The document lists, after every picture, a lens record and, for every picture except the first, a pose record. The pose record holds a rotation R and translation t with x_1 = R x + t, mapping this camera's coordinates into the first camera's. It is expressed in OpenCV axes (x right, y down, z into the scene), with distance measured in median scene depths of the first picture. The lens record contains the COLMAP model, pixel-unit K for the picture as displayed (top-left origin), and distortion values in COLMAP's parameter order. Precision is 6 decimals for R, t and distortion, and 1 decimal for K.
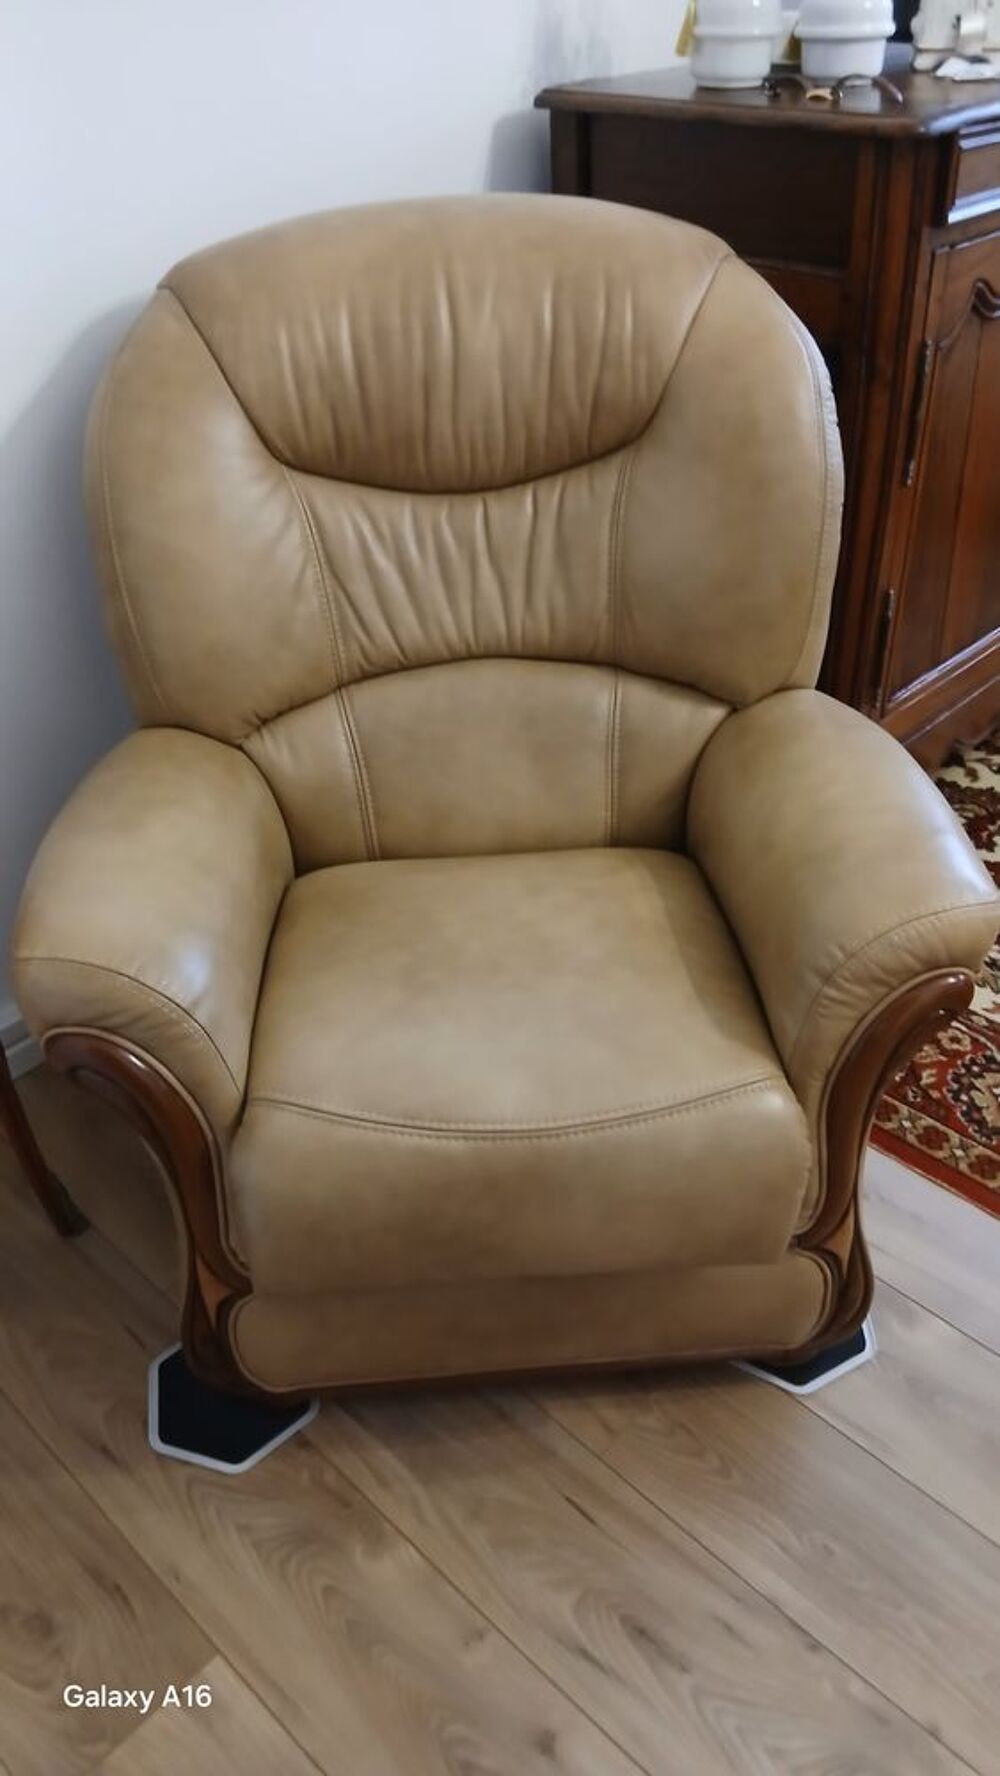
lens RADIAL K [[1362.3, 0, 533.5], [0, 1362.3, 889.6], [0, 0, 1]] dist [0.161188, -0.306126]
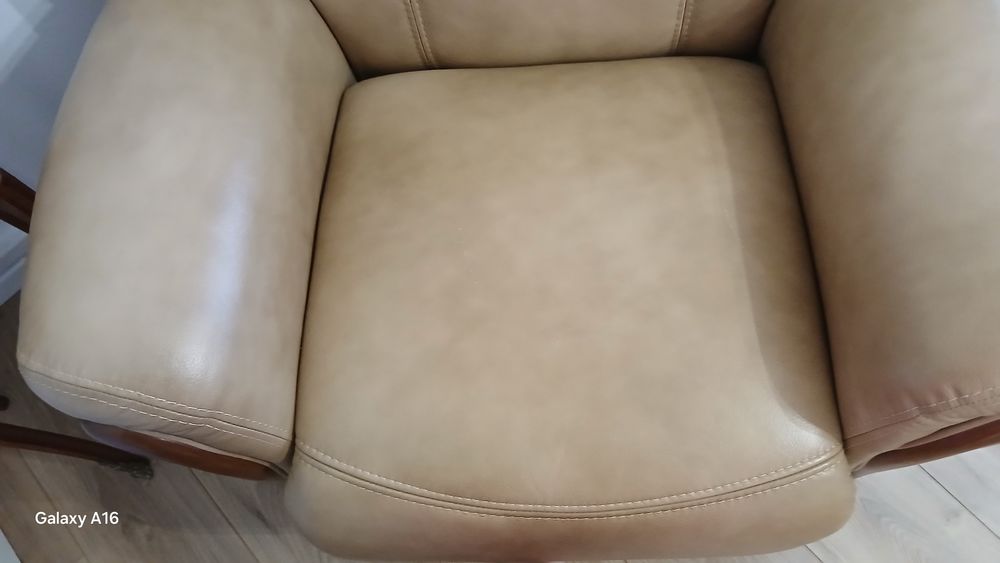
lens RADIAL K [[780.5, 0, 511.9], [0, 780.5, 303.5], [0, 0, 1]] dist [0.096442, -0.198385]
pose [[0.996184, 0.048980, -0.072244, -0.009122], [0.000457, 0.824768, 0.565471, -0.206163], [0.087281, -0.563346, 0.821598, 0.468510]]
